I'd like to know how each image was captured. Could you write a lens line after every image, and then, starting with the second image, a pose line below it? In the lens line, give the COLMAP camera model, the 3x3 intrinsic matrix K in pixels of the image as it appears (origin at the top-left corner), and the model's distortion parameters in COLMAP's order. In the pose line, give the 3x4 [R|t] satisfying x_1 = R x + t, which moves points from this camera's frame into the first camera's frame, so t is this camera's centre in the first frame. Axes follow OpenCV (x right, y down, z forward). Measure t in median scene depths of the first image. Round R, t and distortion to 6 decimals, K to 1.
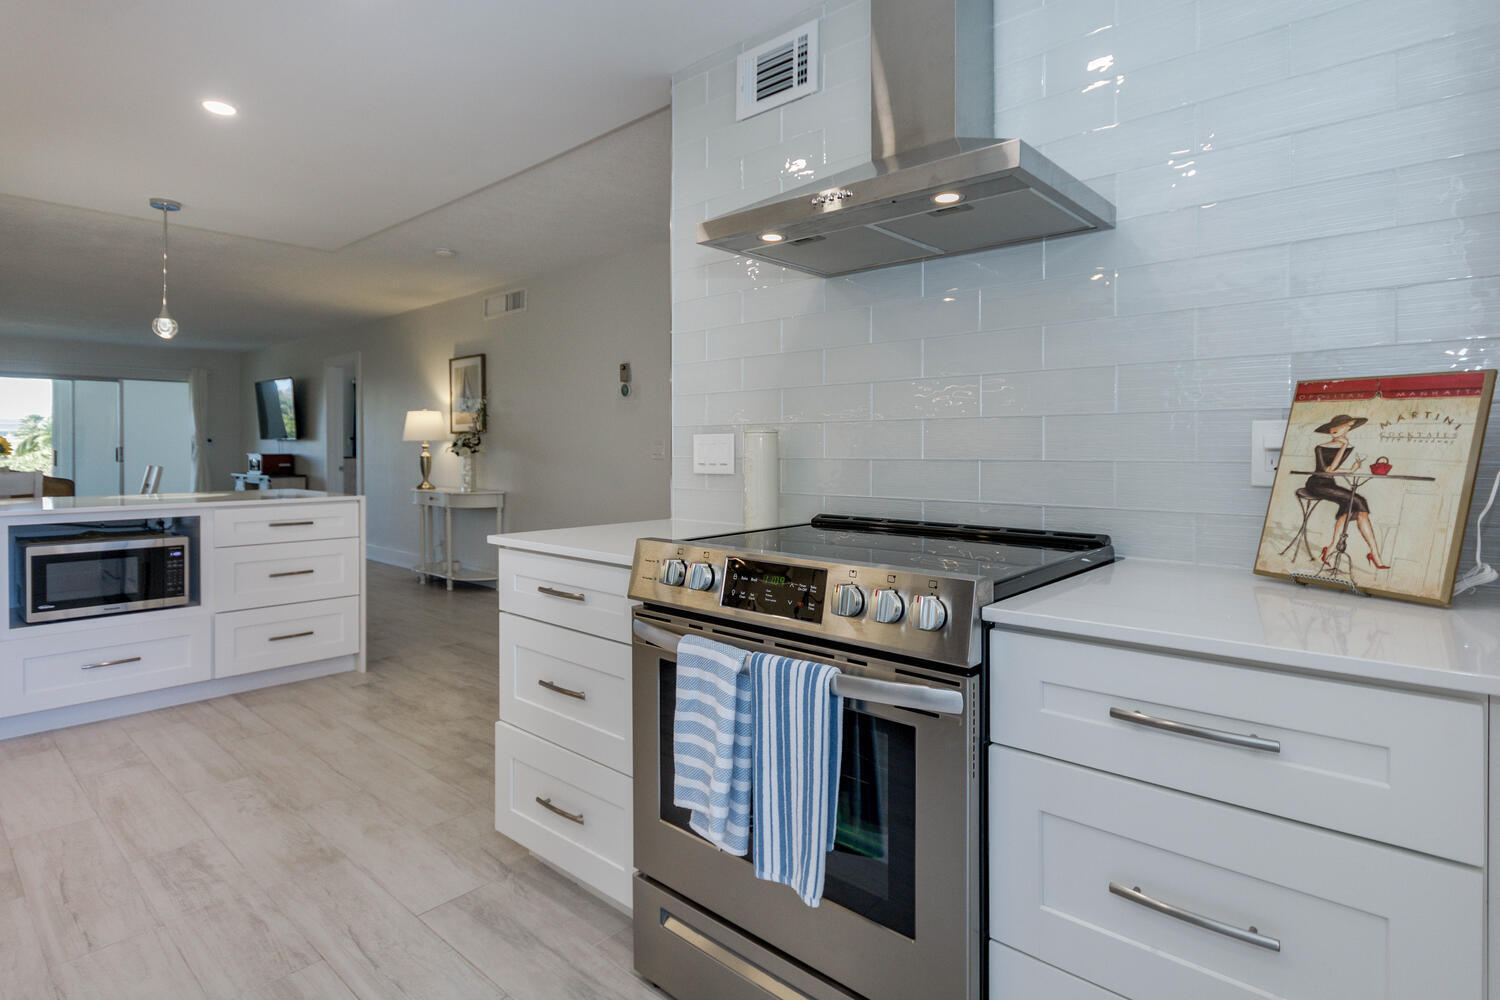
lens RADIAL K [[799.6, 0, 754.2], [0, 799.6, 458.8], [0, 0, 1]] dist [-0.003822, -0.002903]
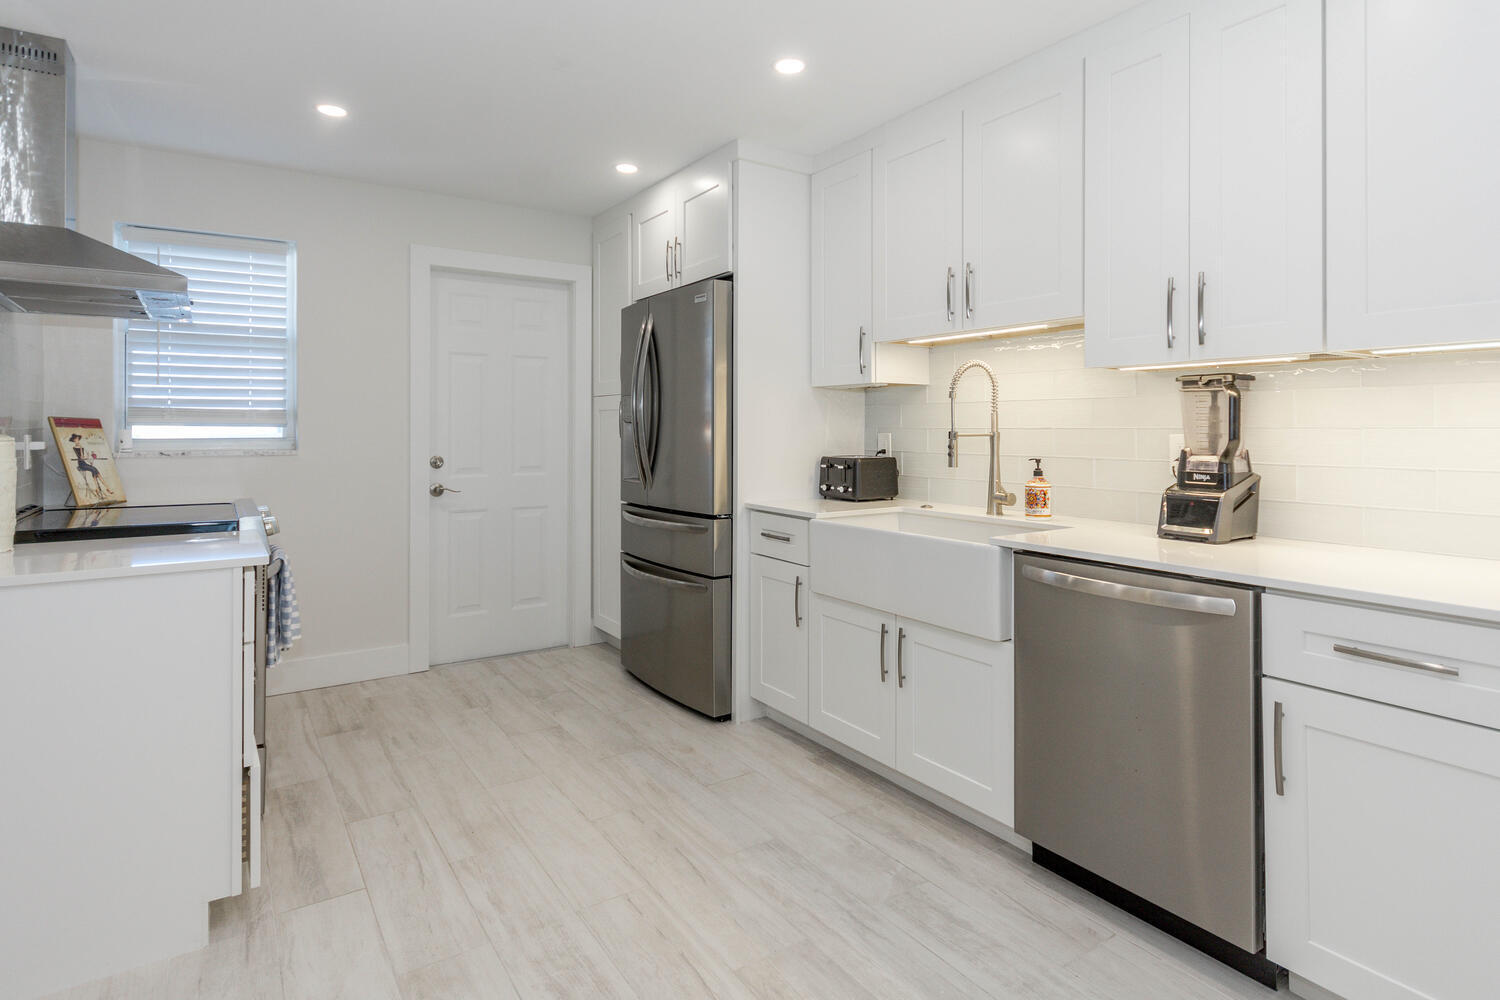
lens RADIAL K [[799.6, 0, 742.3], [0, 799.6, 435.4], [0, 0, 1]] dist [-0.003822, -0.002903]
pose [[-0.966934, -0.003806, 0.255000, -1.679639], [0.000981, 0.999826, 0.018639, -0.089900], [-0.255026, 0.018273, -0.966761, 2.683739]]
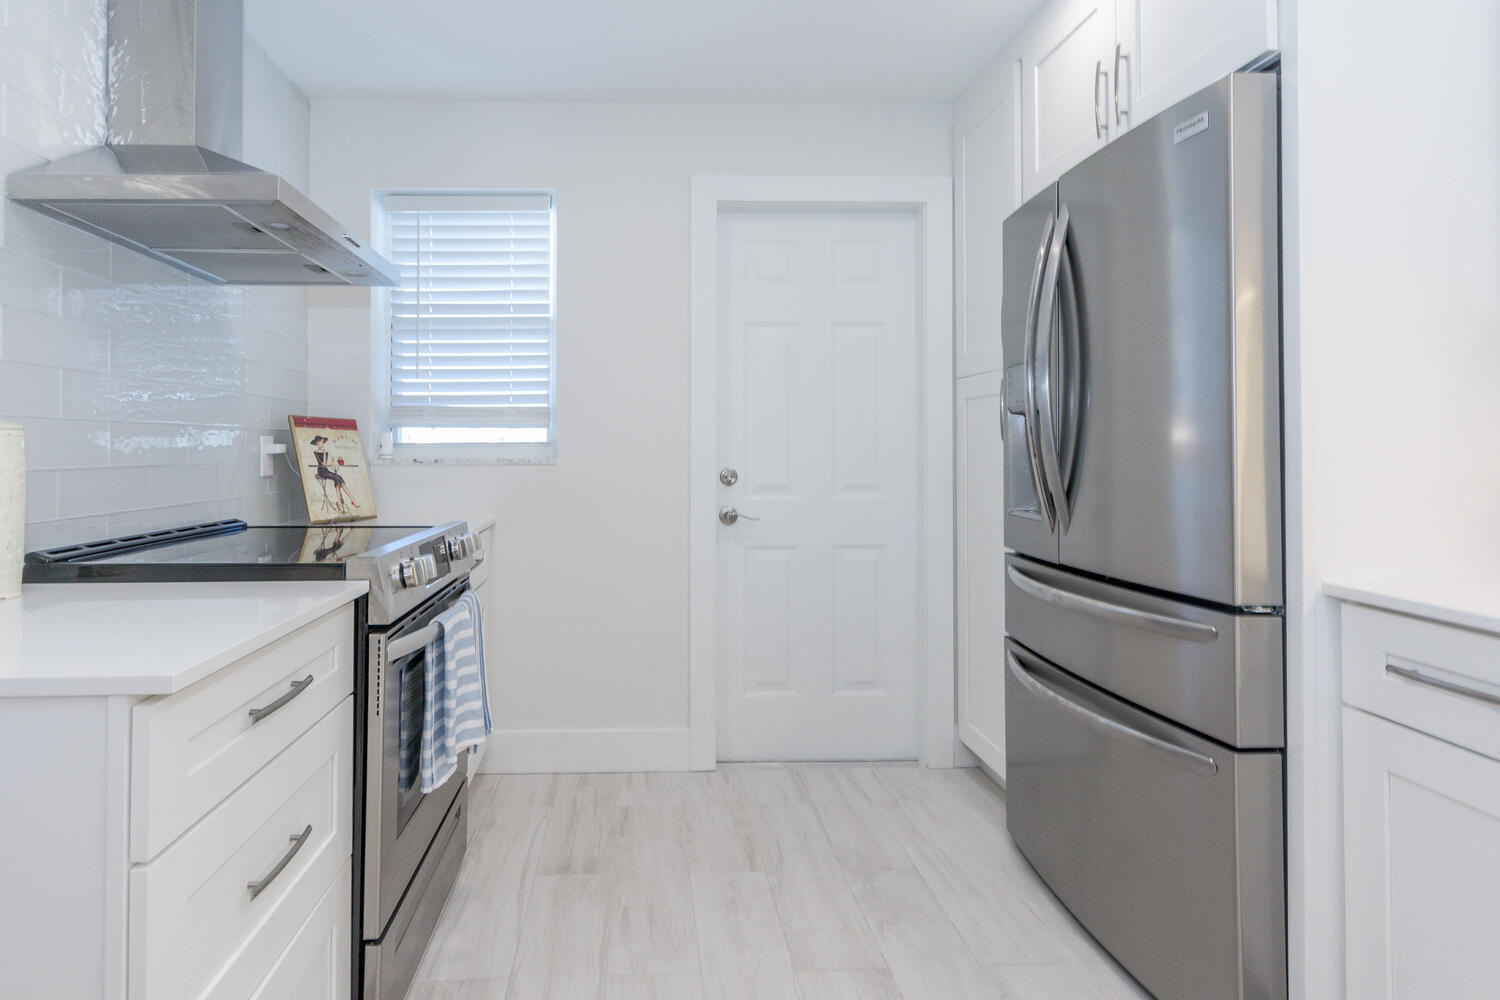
lens RADIAL K [[777.4, 0, 685.8], [0, 777.4, 438.2], [0, 0, 1]] dist [0.002157, 0.001439]
pose [[-0.706230, 0.009171, 0.707924, -1.227215], [0.008017, 0.999956, -0.004956, -0.031380], [-0.707938, 0.002175, -0.706272, 1.681985]]
